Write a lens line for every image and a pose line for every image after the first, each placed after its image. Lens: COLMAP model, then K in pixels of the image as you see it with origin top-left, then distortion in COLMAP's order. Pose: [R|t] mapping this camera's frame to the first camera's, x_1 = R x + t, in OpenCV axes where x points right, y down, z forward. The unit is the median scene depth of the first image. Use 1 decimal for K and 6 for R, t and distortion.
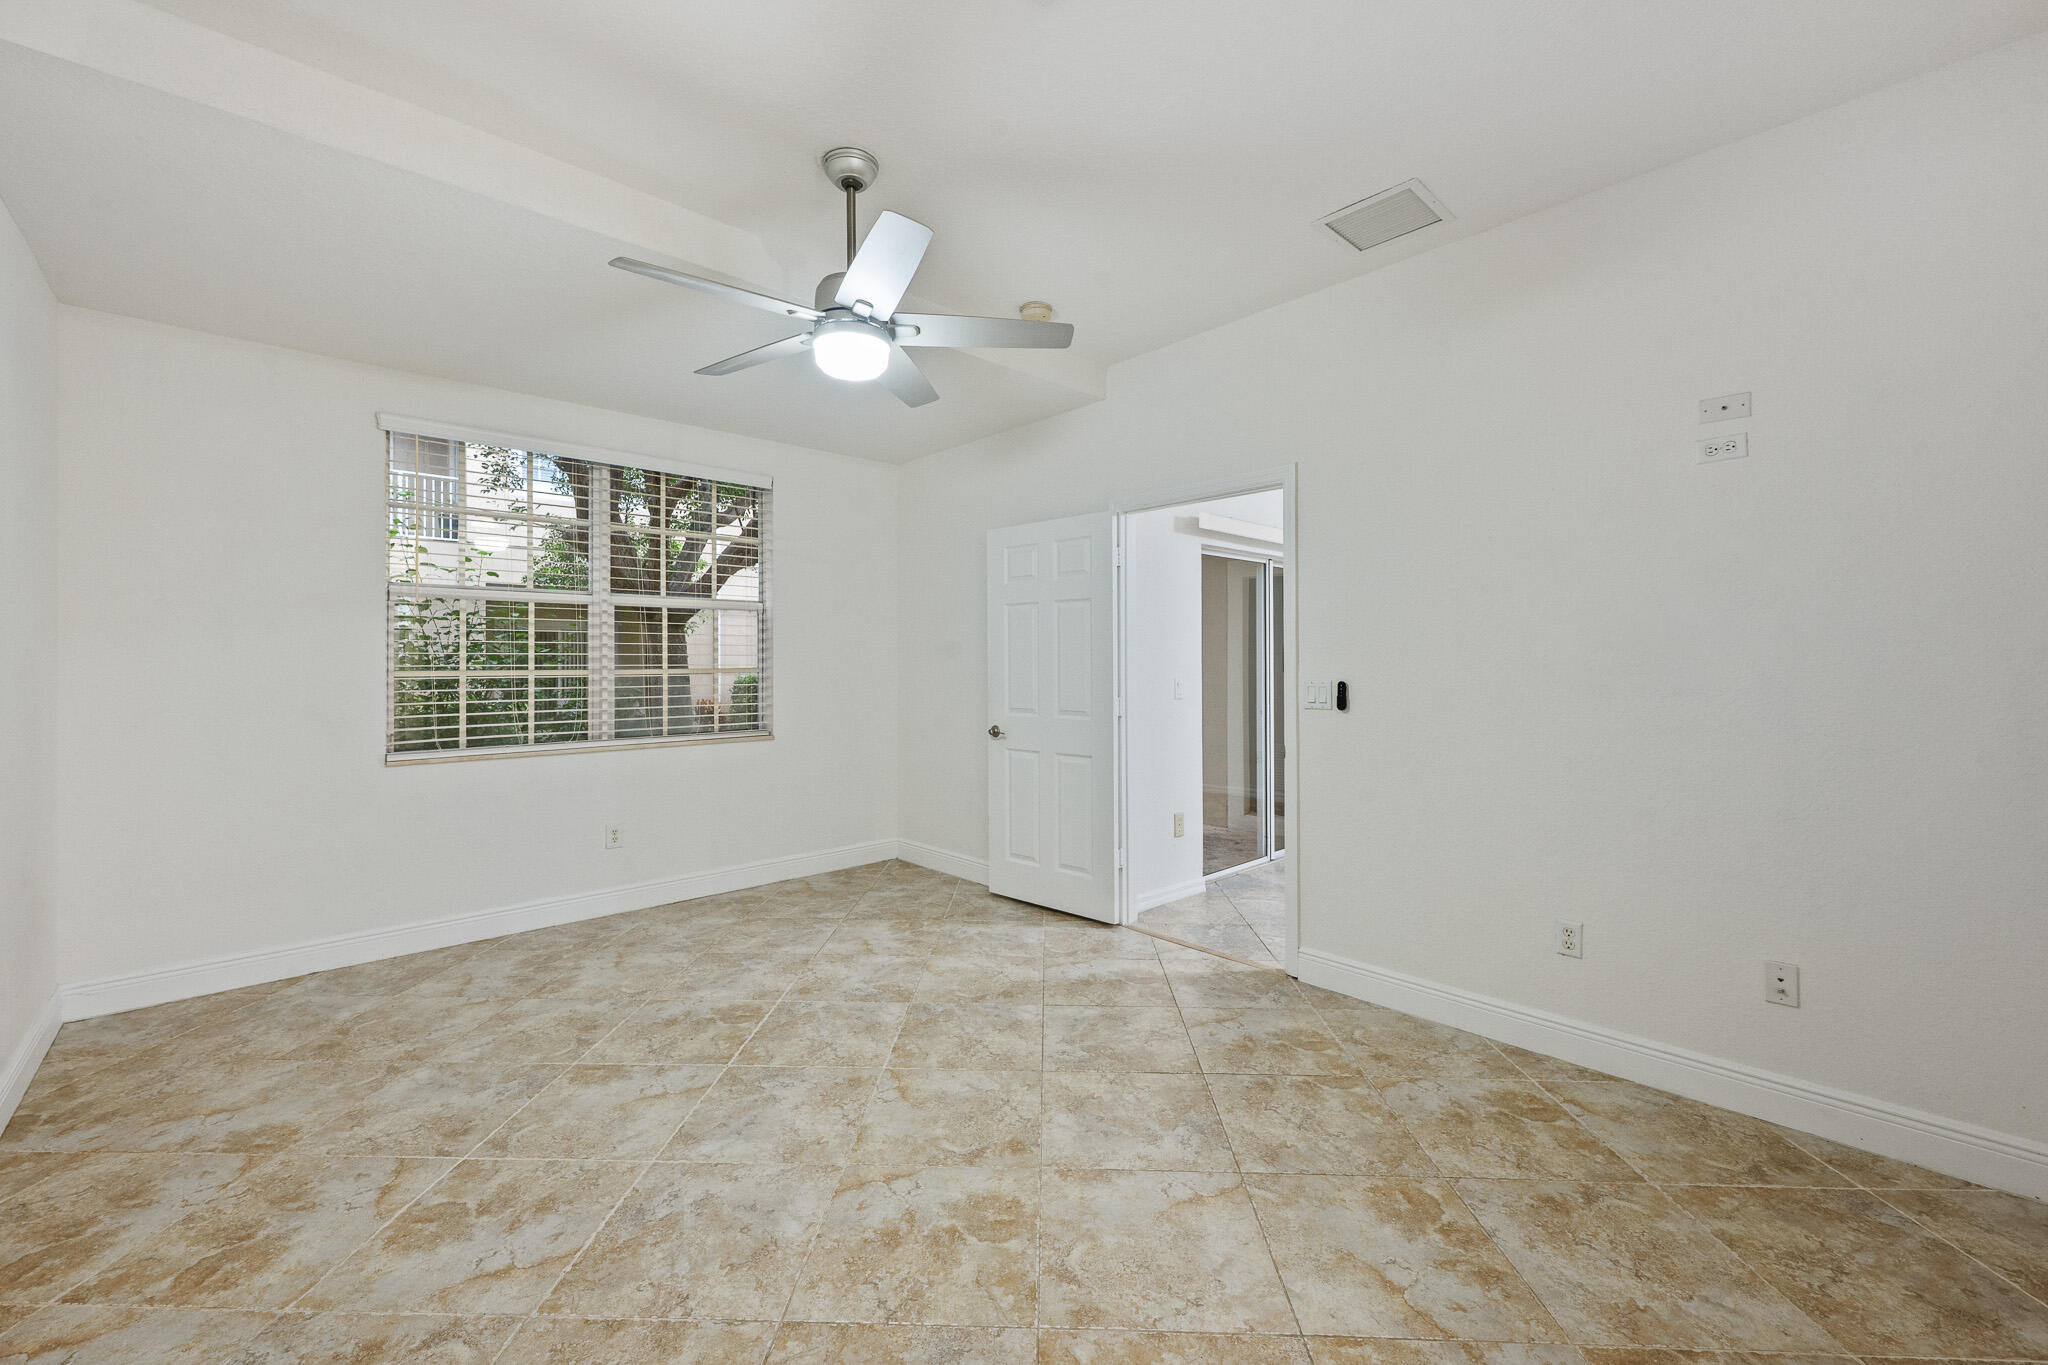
lens RADIAL K [[841.0, 0, 1022.2], [0, 841.0, 671.0], [0, 0, 1]] dist [0.002262, -0.000331]
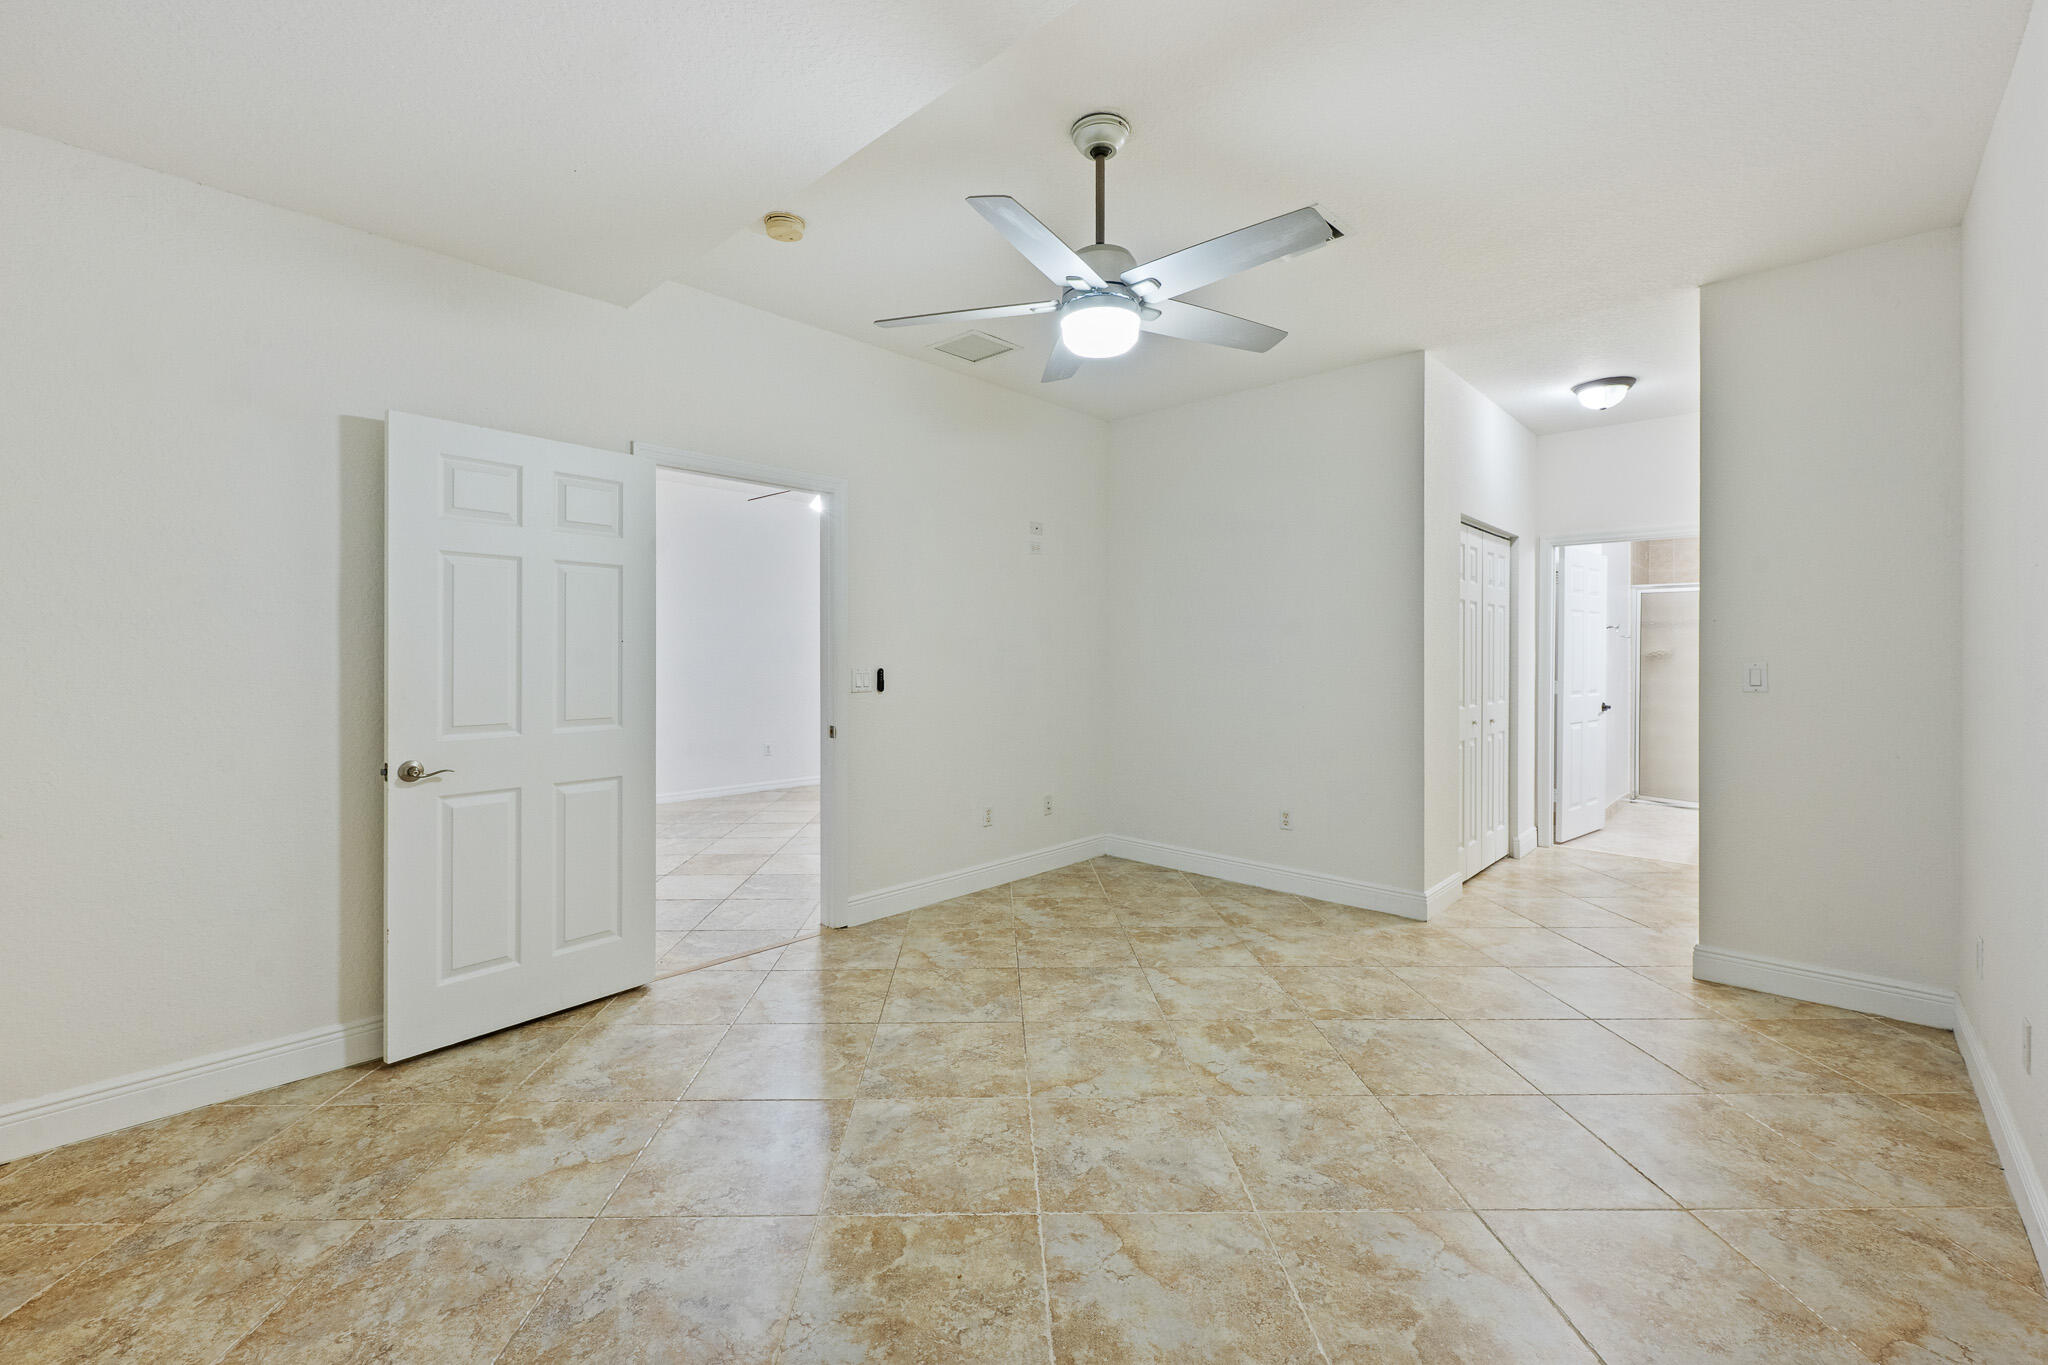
lens RADIAL K [[841.0, 0, 1022.1], [0, 841.0, 669.2], [0, 0, 1]] dist [0.002262, -0.000331]
pose [[-0.078533, -0.014714, 0.996803, -1.100280], [0.005235, 0.999871, 0.015172, -0.004934], [-0.996898, 0.006410, -0.078446, 1.113762]]
